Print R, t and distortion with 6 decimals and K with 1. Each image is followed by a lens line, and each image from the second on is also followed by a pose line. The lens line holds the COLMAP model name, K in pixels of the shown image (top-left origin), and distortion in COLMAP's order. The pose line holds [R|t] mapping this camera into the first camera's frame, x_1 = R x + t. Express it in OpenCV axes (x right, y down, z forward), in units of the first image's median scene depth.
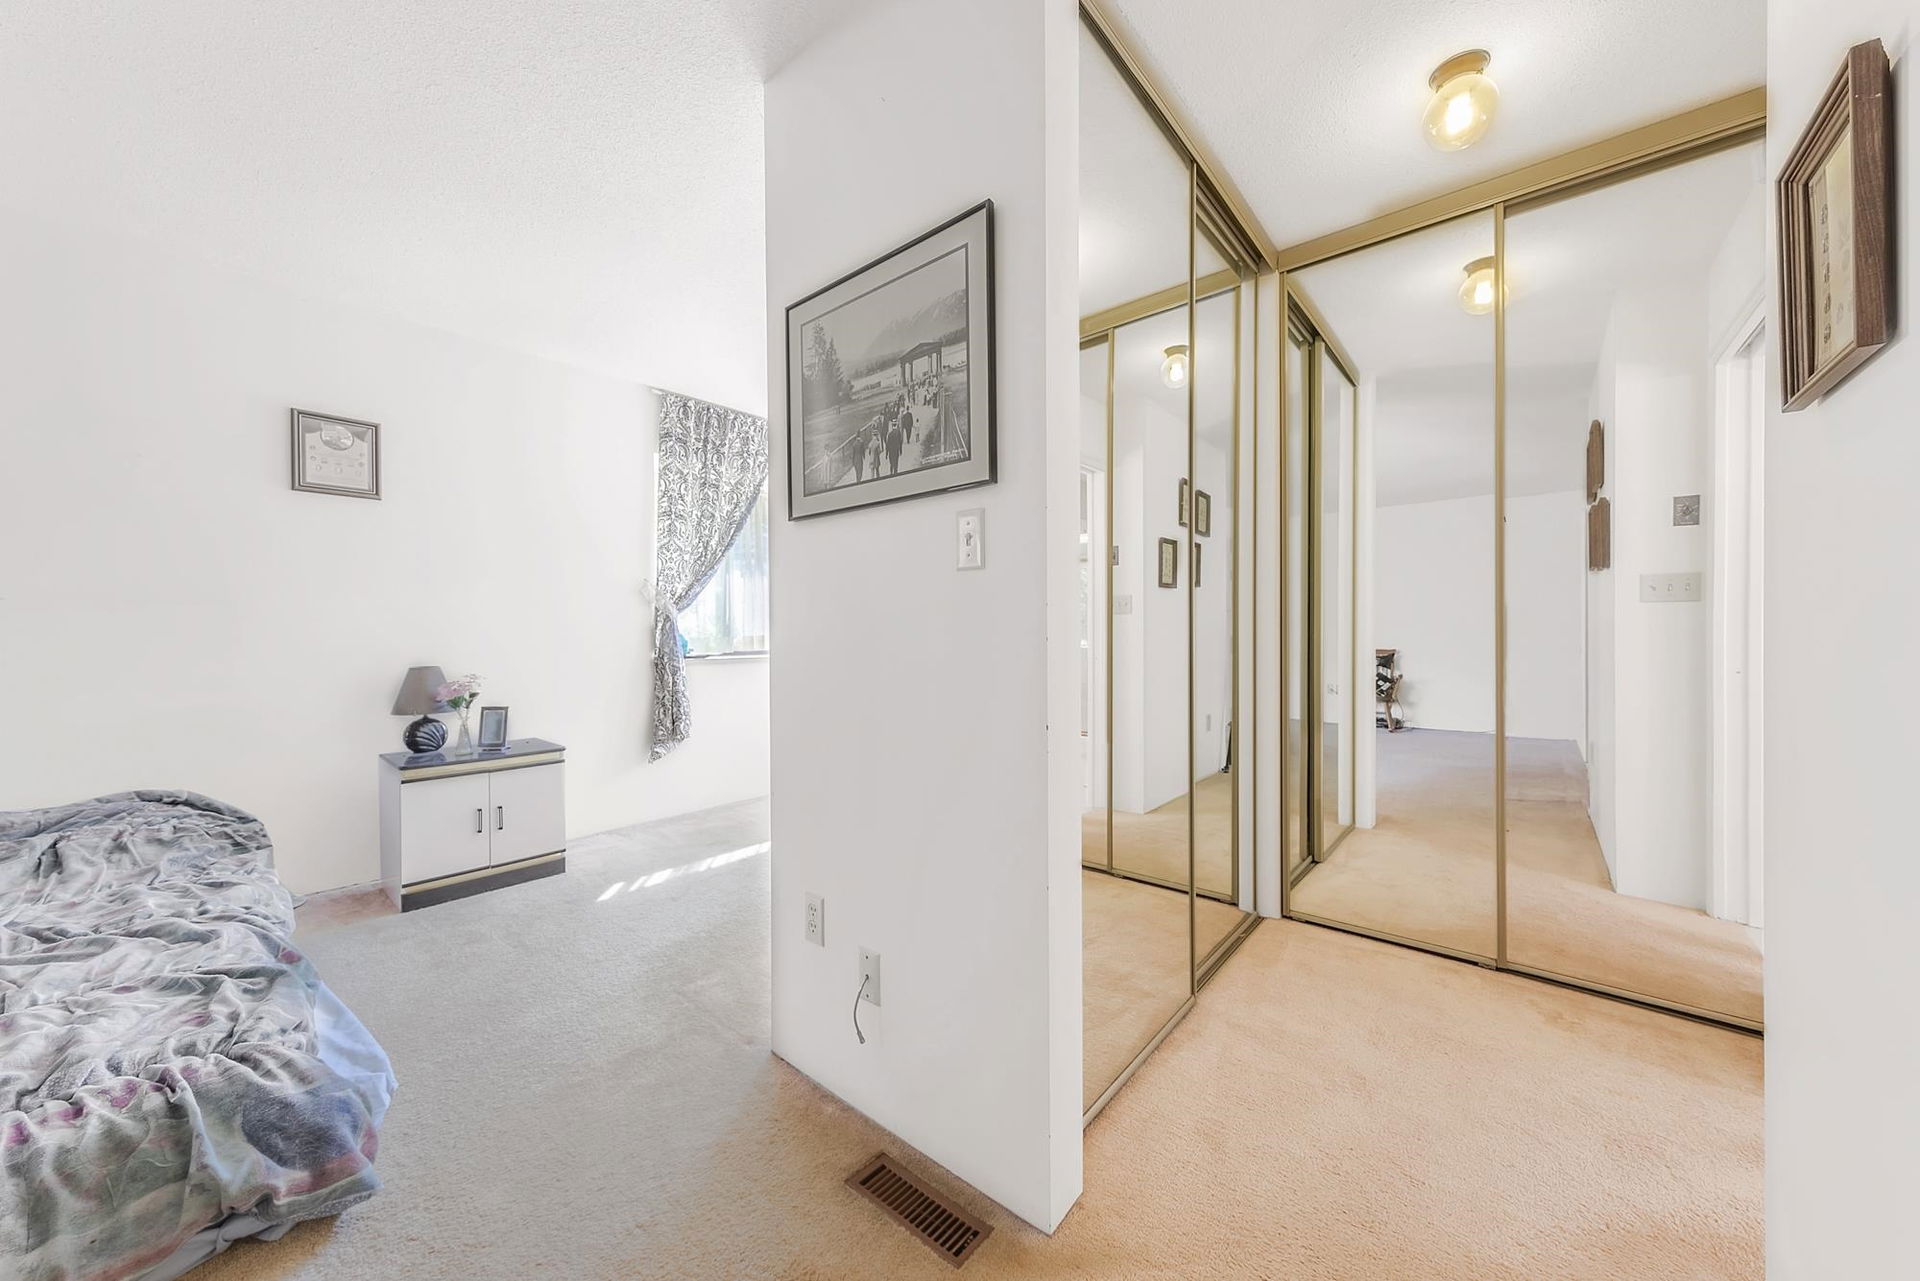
lens RADIAL K [[663.6, 0, 966.7], [0, 663.6, 645.4], [0, 0, 1]] dist [0.008627, 0.000113]
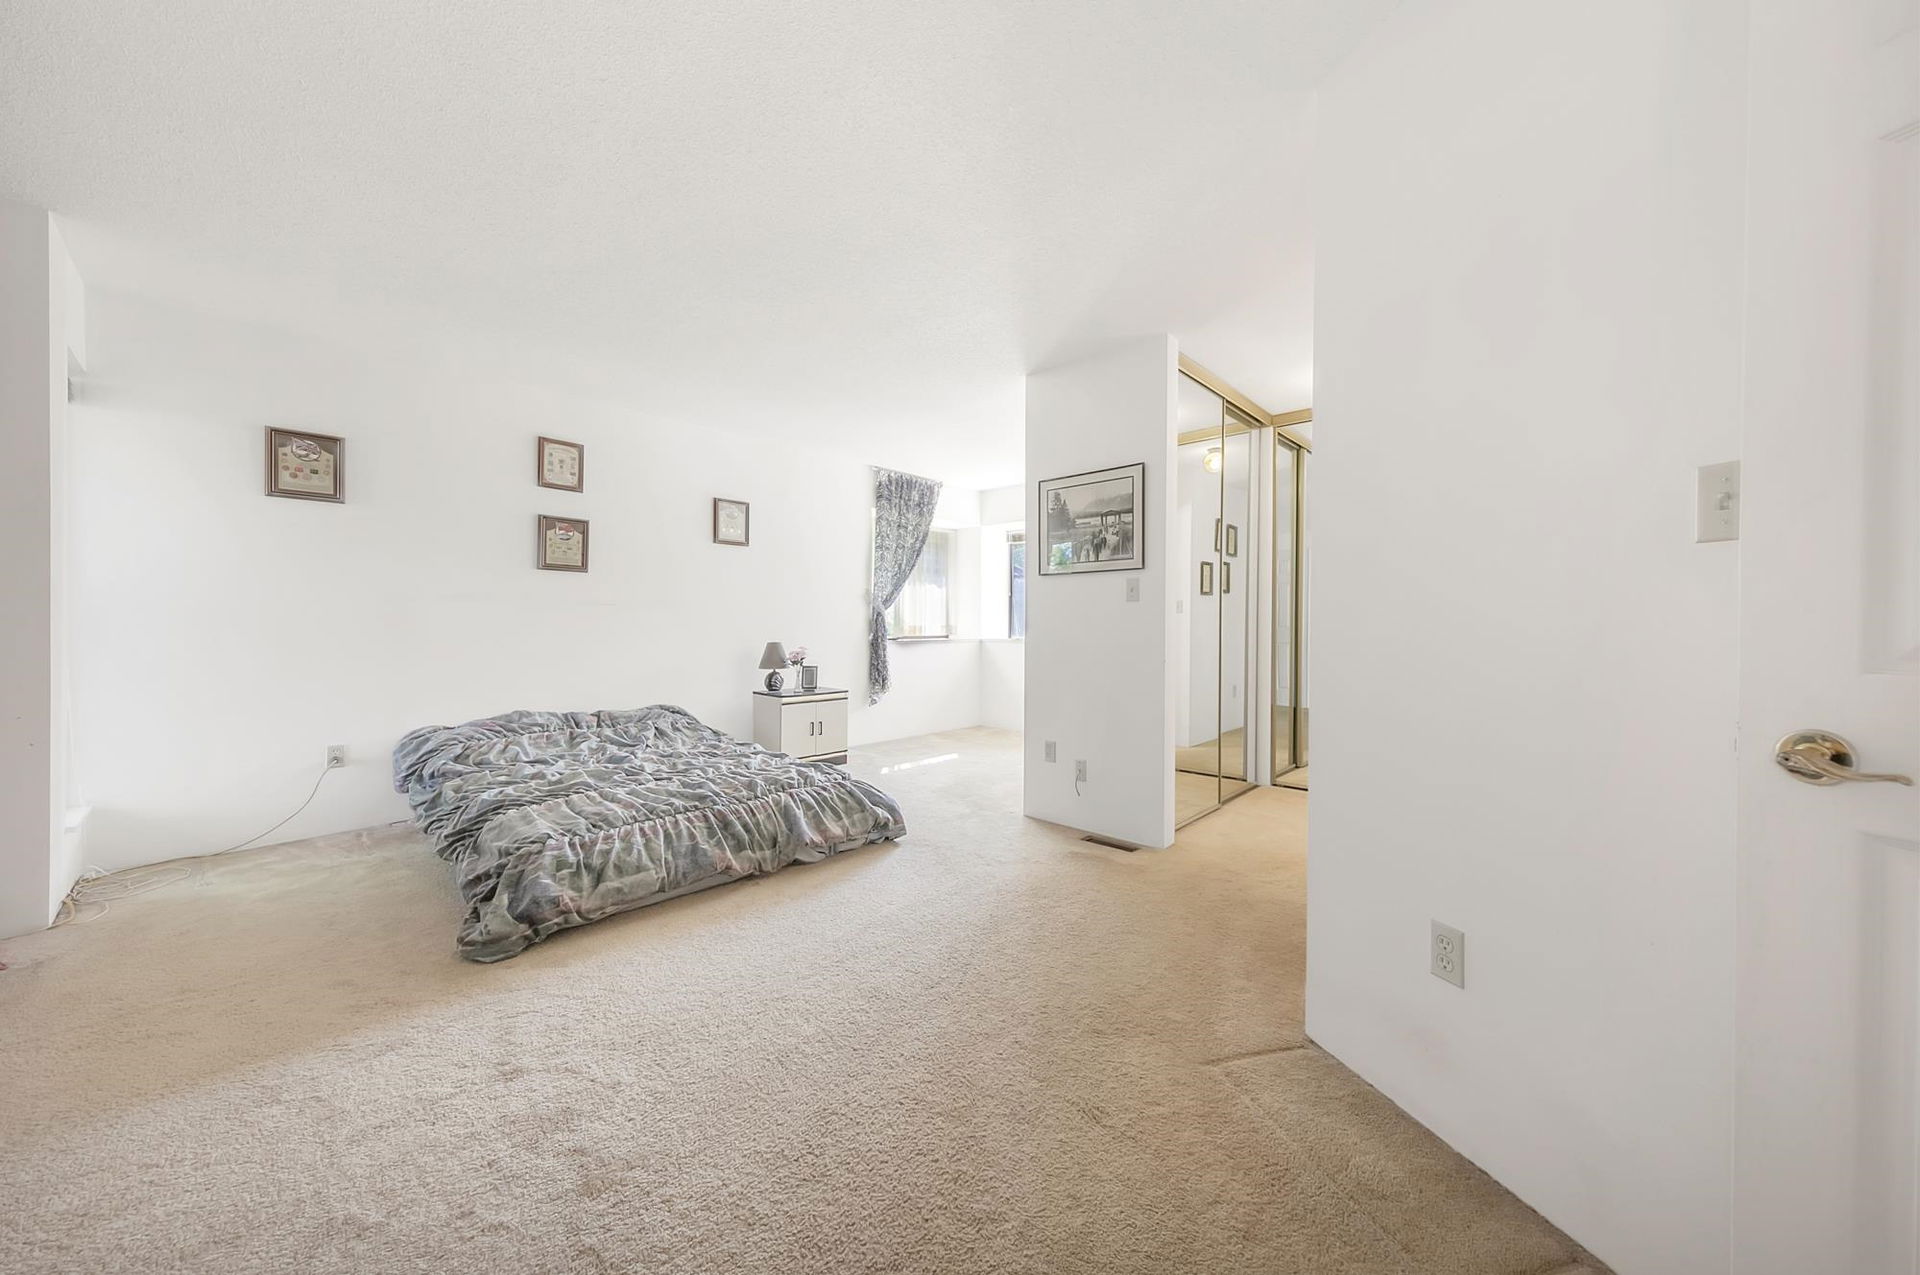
lens RADIAL K [[663.6, 0, 959.6], [0, 663.6, 640.0], [0, 0, 1]] dist [0.008627, 0.000113]
pose [[0.998572, 0.007963, -0.052823, -0.236070], [-0.007521, 0.999935, 0.008567, 0.007743], [0.052888, -0.008157, 0.998567, -0.718576]]
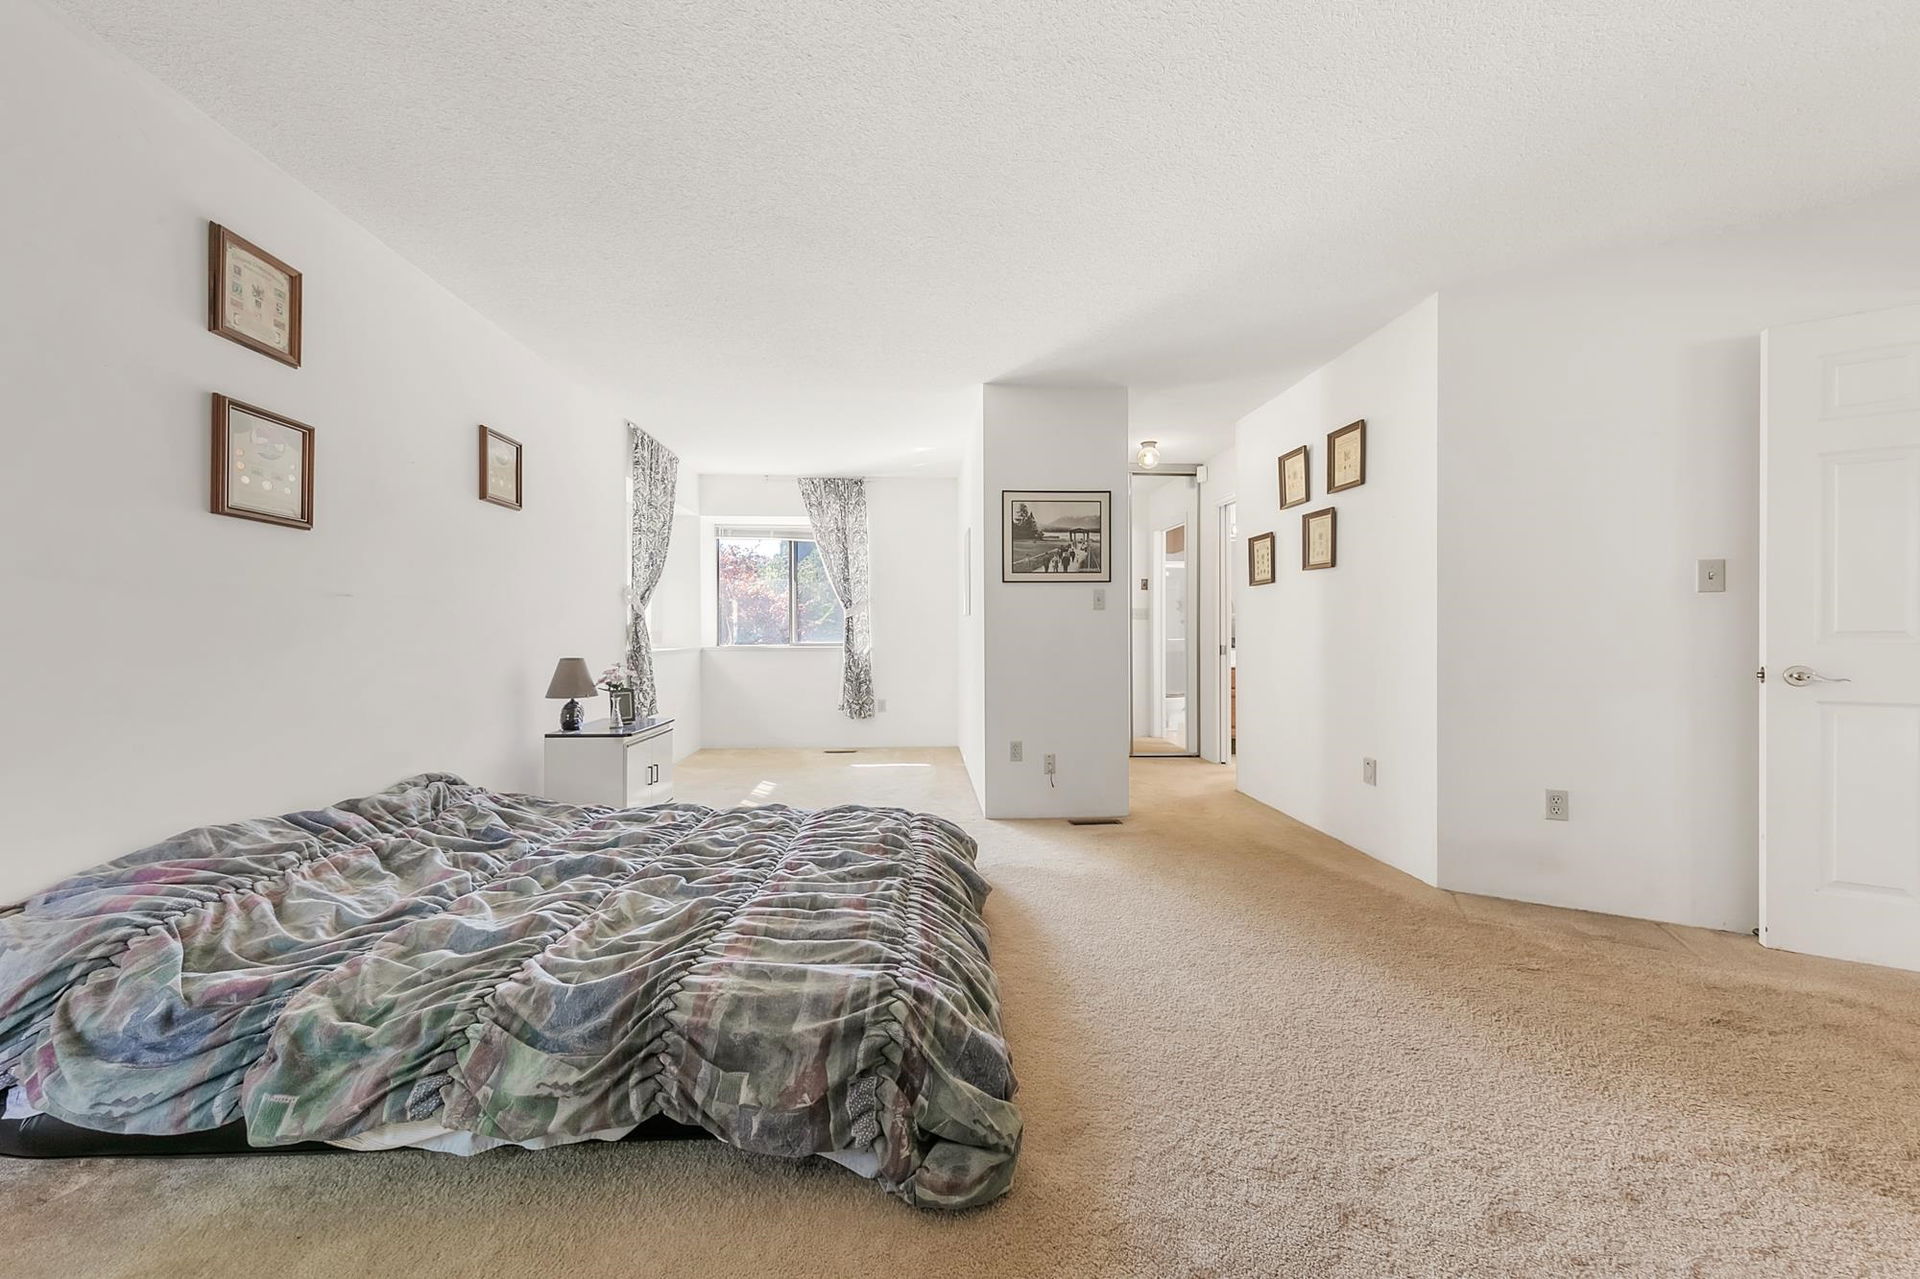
lens RADIAL K [[663.6, 0, 928.8], [0, 663.6, 643.7], [0, 0, 1]] dist [0.008627, 0.000113]
pose [[0.731410, -0.011946, 0.681833, -1.158649], [0.009741, 0.999928, 0.007070, 0.004543], [-0.681868, 0.001471, 0.731474, -0.292997]]
